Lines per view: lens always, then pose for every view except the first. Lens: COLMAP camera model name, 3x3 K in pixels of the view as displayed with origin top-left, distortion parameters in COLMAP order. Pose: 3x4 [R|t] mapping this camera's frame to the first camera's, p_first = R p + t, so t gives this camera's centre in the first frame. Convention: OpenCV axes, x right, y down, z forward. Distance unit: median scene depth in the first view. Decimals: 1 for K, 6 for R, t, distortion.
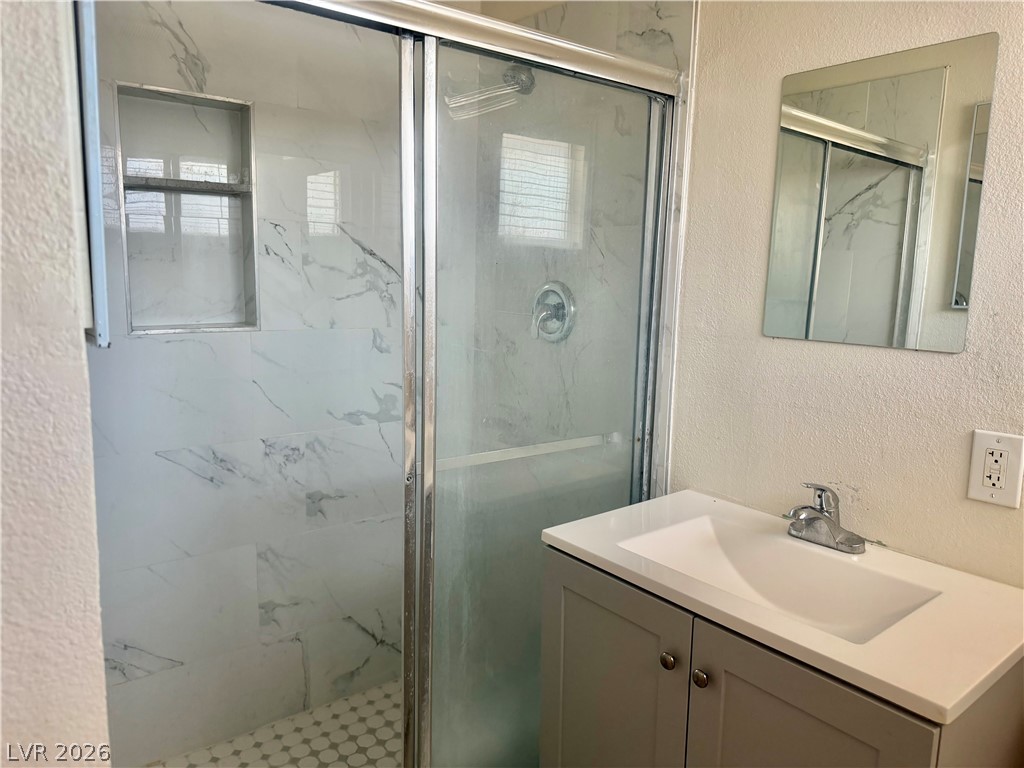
lens RADIAL K [[724.4, 0, 512.3], [0, 724.4, 388.4], [0, 0, 1]] dist [0.056637, -0.080851]
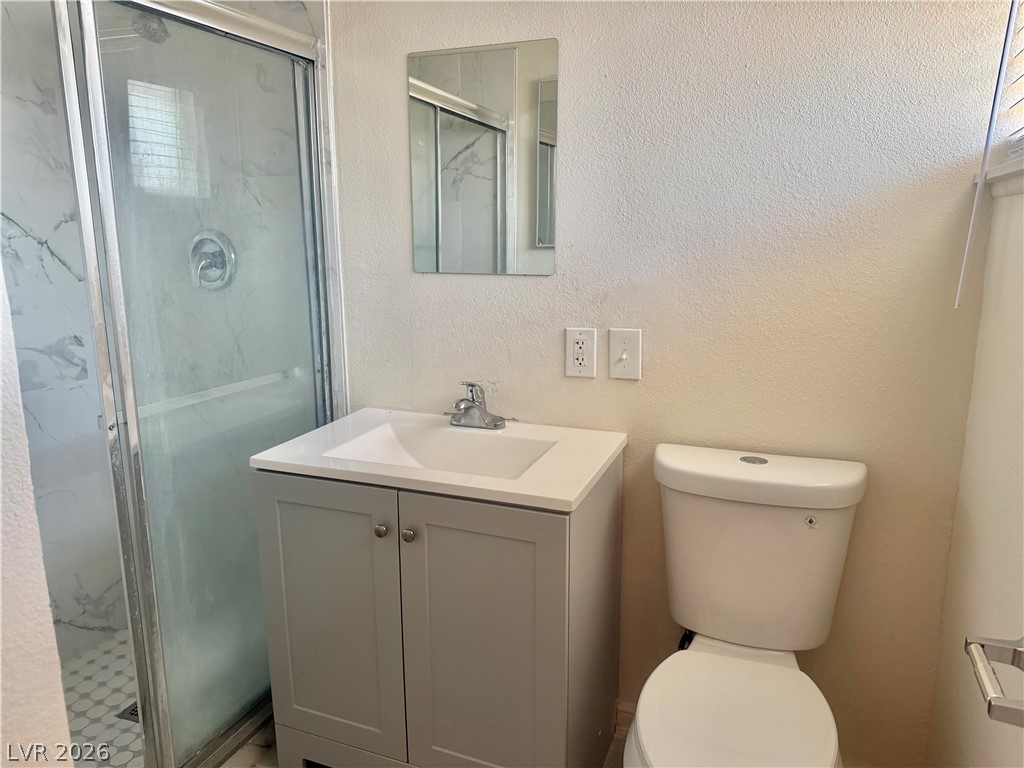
lens RADIAL K [[724.4, 0, 503.8], [0, 724.4, 393.8], [0, 0, 1]] dist [0.056637, -0.080851]
pose [[0.873215, -0.130214, 0.469616, -0.119443], [0.095764, 0.990702, 0.096632, 0.026706], [-0.477833, -0.039408, 0.877566, -0.146286]]
